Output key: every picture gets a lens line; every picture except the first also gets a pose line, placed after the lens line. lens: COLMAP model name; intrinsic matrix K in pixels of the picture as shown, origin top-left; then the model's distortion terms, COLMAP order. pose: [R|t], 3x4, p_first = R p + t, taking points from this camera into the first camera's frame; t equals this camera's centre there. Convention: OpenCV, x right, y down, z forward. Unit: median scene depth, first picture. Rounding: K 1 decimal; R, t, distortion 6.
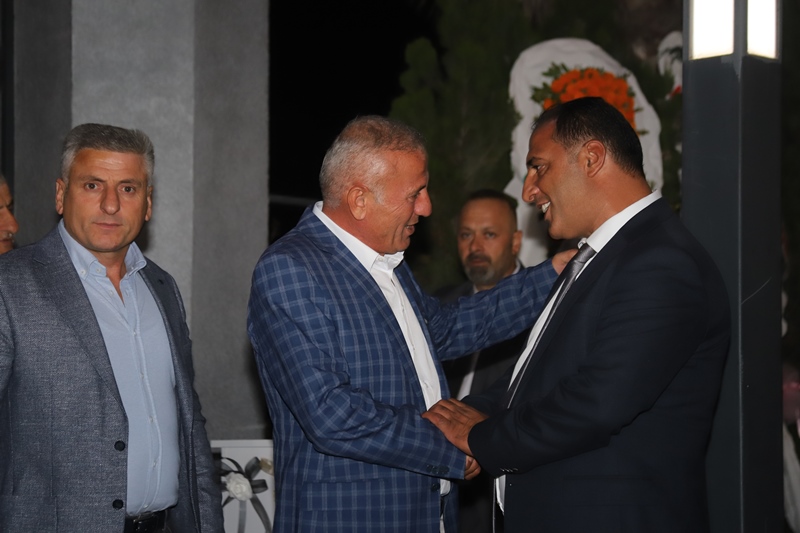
lens RADIAL K [[2297.8, 0, 398.6], [0, 2297.8, 288.6], [0, 0, 1]] dist [0.571214, -0.118539]
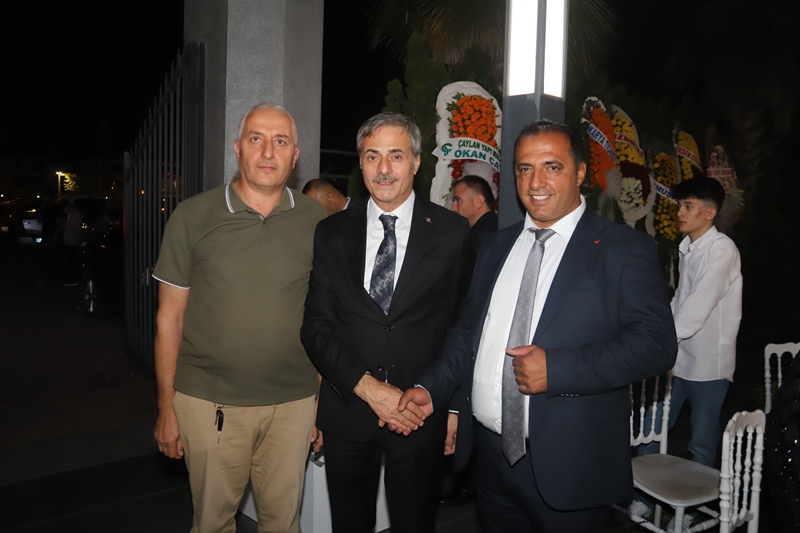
lens RADIAL K [[704.4, 0, 390.3], [0, 704.4, 267.8], [0, 0, 1]] dist [-0.112411, 0.108883]
pose [[0.997481, 0.032253, -0.063171, 0.051744], [-0.022242, 0.987945, 0.153201, -0.036375], [0.067351, -0.151410, 0.986174, 0.349699]]
